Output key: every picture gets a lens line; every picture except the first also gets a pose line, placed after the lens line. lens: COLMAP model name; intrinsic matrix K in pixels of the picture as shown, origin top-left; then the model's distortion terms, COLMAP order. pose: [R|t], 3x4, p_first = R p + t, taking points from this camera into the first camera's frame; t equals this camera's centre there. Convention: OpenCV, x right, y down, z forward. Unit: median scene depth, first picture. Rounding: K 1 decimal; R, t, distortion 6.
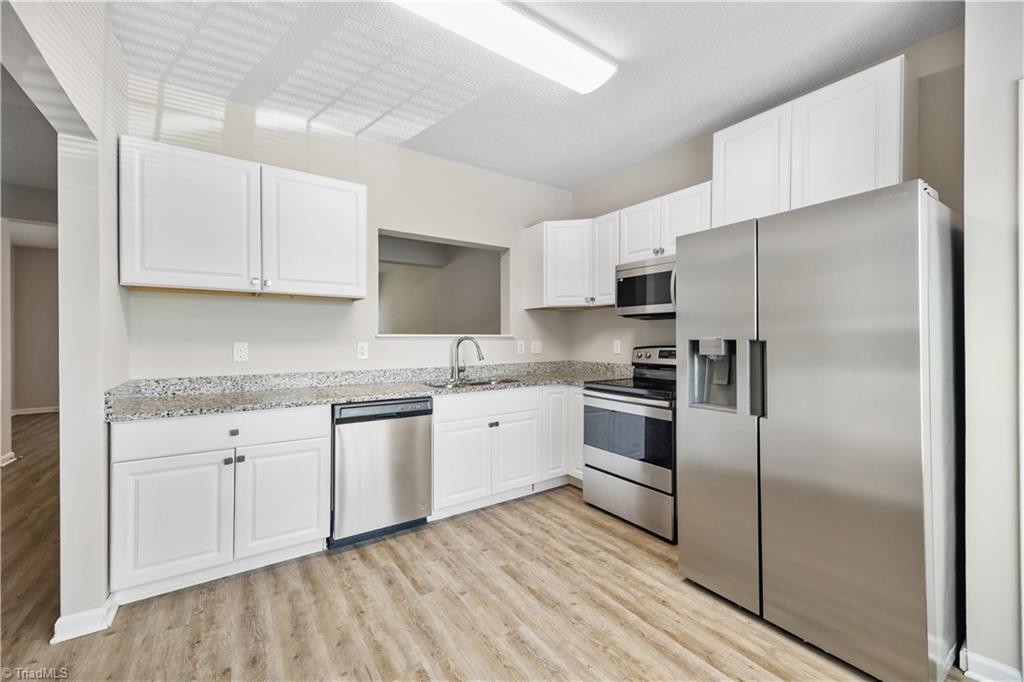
lens RADIAL K [[407.2, 0, 517.3], [0, 407.2, 340.8], [0, 0, 1]] dist [0.008048, -0.000657]
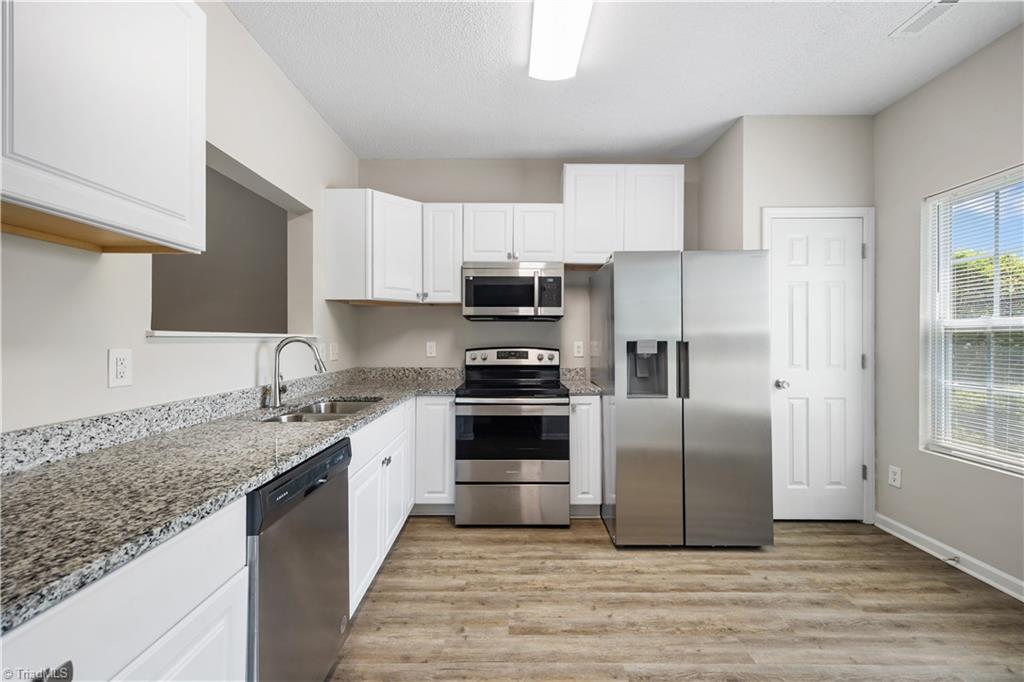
lens RADIAL K [[407.2, 0, 513.2], [0, 407.2, 342.3], [0, 0, 1]] dist [0.008048, -0.000657]
pose [[0.581459, -0.002754, 0.813571, -0.619929], [0.004103, 0.999991, 0.000452, -0.000605], [-0.813565, 0.003075, 0.581465, 0.501197]]
